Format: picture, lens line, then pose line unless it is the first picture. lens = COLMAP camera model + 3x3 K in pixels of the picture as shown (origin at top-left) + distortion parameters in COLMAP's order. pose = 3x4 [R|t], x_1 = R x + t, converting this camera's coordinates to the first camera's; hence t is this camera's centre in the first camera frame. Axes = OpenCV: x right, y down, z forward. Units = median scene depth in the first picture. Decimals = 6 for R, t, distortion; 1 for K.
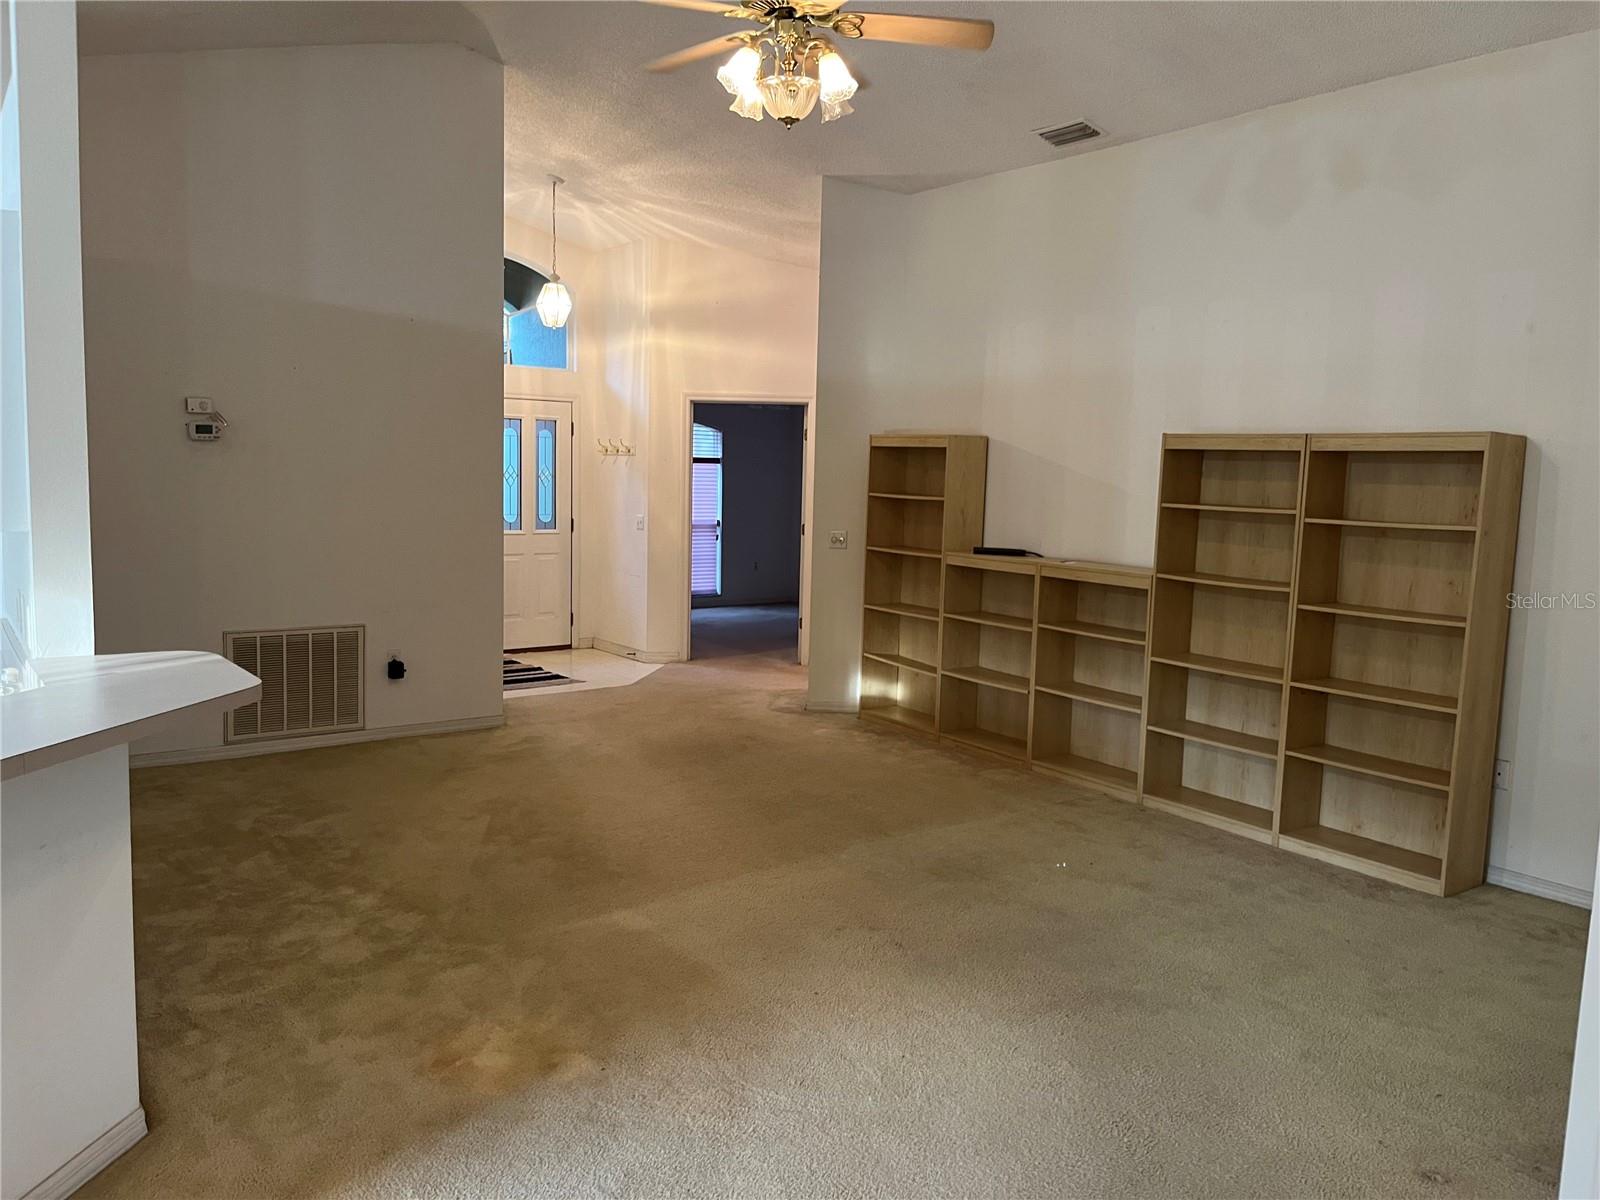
lens RADIAL K [[1228.1, 0, 799.1], [0, 1228.1, 600.2], [0, 0, 1]] dist [-0.007097, -0.006540]
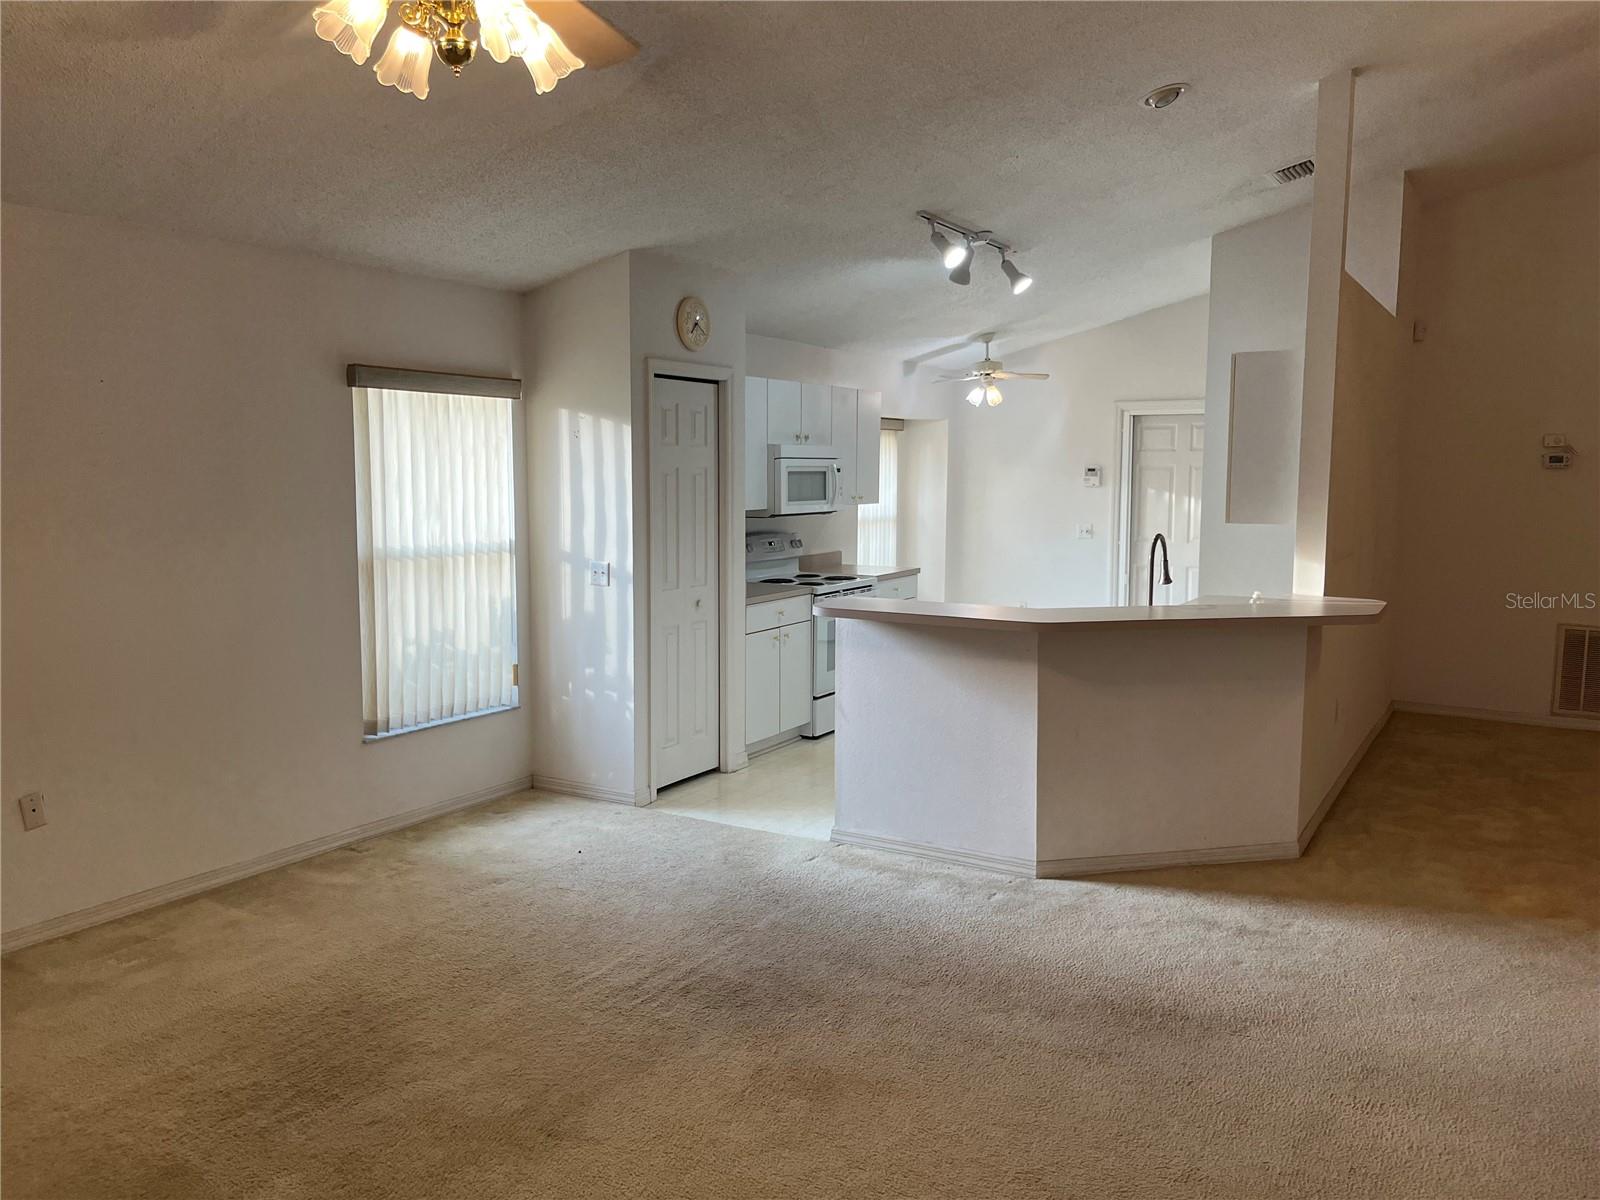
lens RADIAL K [[1228.1, 0, 800.2], [0, 1228.1, 598.0], [0, 0, 1]] dist [-0.007097, -0.006540]
pose [[0.390885, 0.087685, -0.916253, 0.375559], [-0.105350, 0.993172, 0.050102, 0.020538], [0.914391, 0.076943, 0.397454, -0.197693]]
